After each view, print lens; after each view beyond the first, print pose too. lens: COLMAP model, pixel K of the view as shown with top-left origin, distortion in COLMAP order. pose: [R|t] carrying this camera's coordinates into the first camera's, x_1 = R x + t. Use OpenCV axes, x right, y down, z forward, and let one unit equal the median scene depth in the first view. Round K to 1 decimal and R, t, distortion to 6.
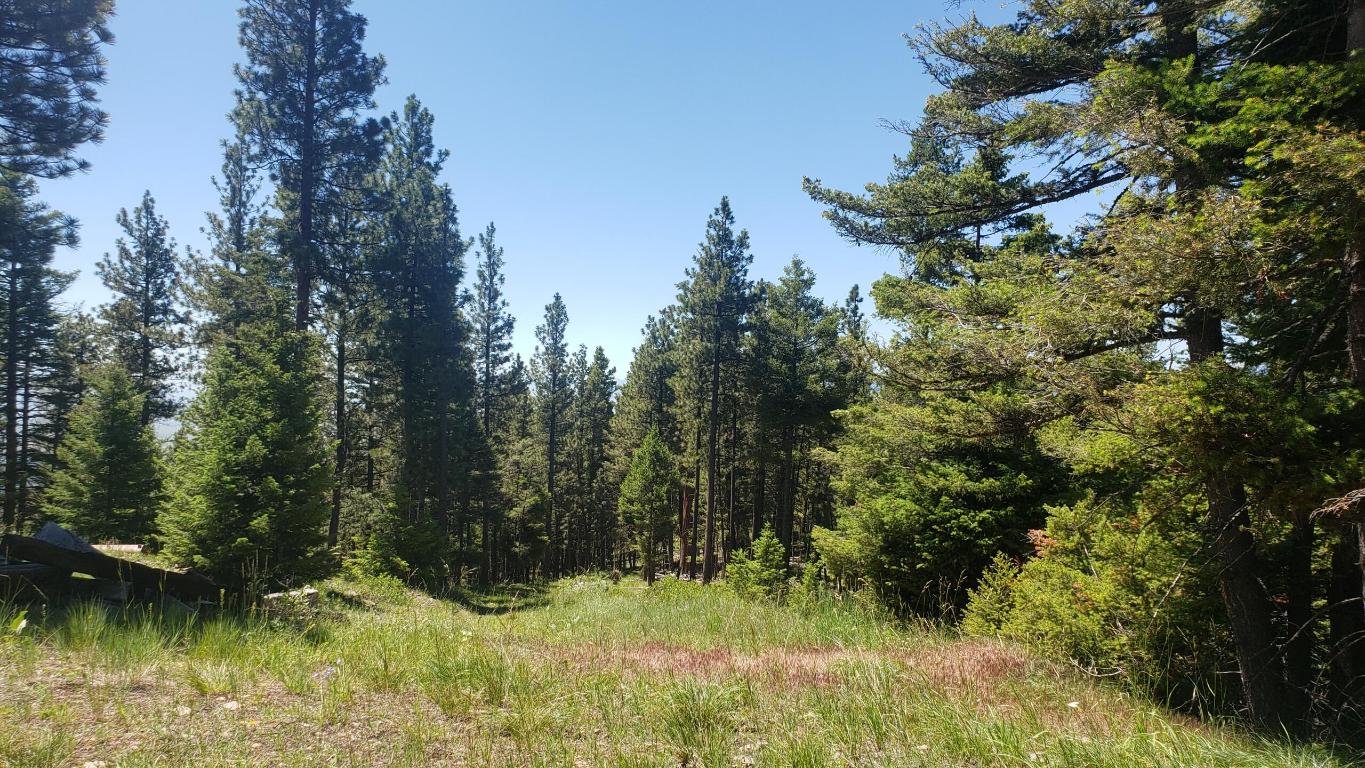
lens RADIAL K [[1074.6, 0, 705.2], [0, 1074.6, 438.2], [0, 0, 1]] dist [0.049267, -0.001845]
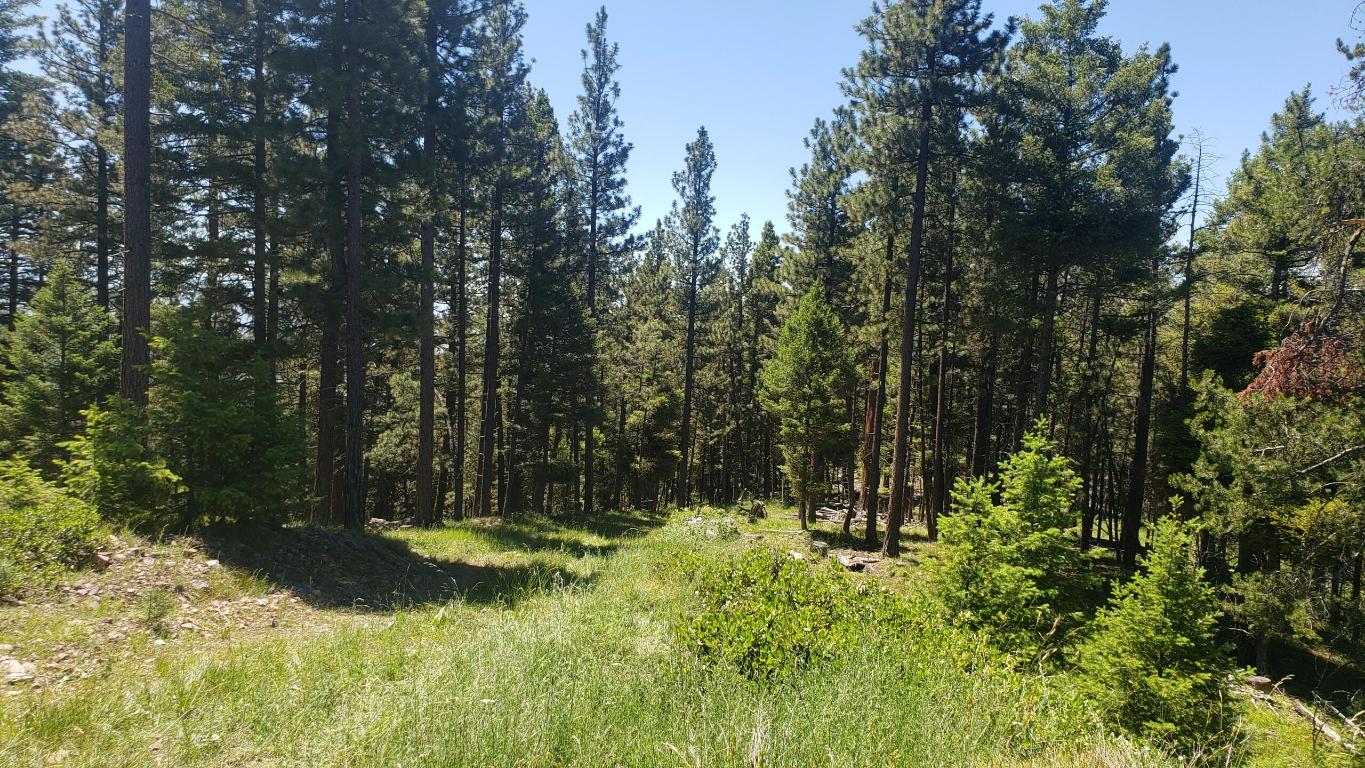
lens RADIAL K [[1104.2, 0, 666.3], [0, 1104.2, 408.8], [0, 0, 1]] dist [0.162902, -0.493026]
pose [[0.978575, 0.029233, -0.203806, 0.001899], [-0.019997, 0.998684, 0.047232, 0.039698], [0.204918, -0.042145, 0.977871, 0.375214]]
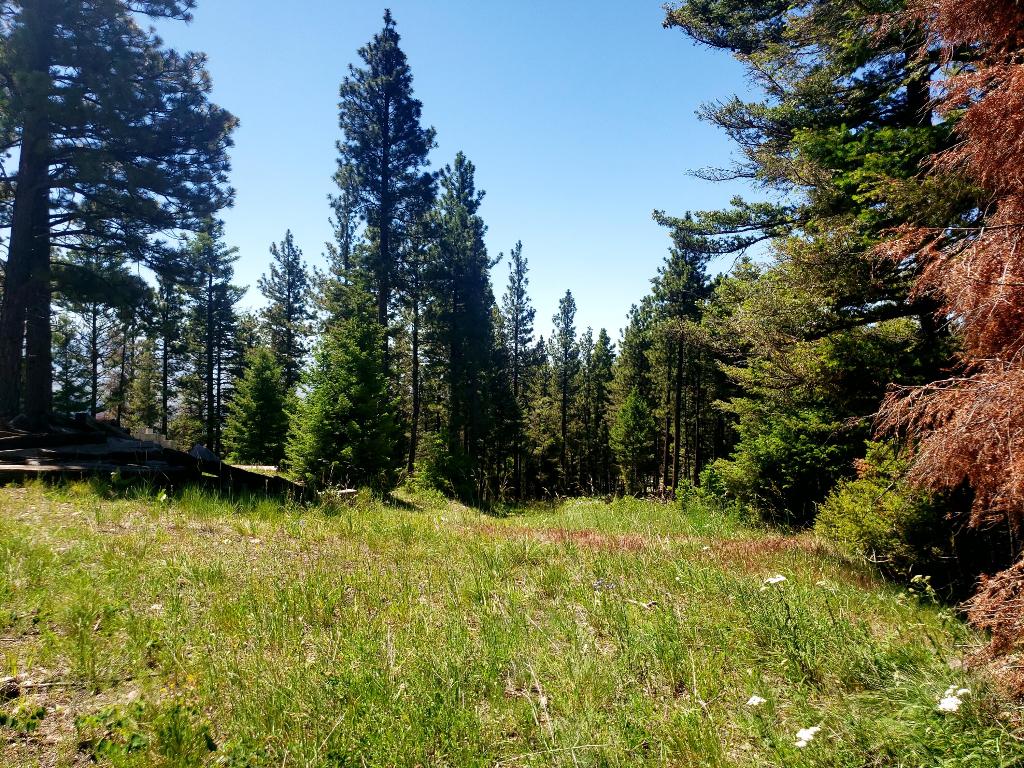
lens RADIAL K [[804.1, 0, 512.4], [0, 804.1, 399.2], [0, 0, 1]] dist [0.244079, -0.412412]
pose [[0.975816, -0.003470, -0.218567, 0.026935], [0.003931, 0.999991, 0.001675, 0.001917], [0.218559, -0.002493, 0.975821, -0.021369]]
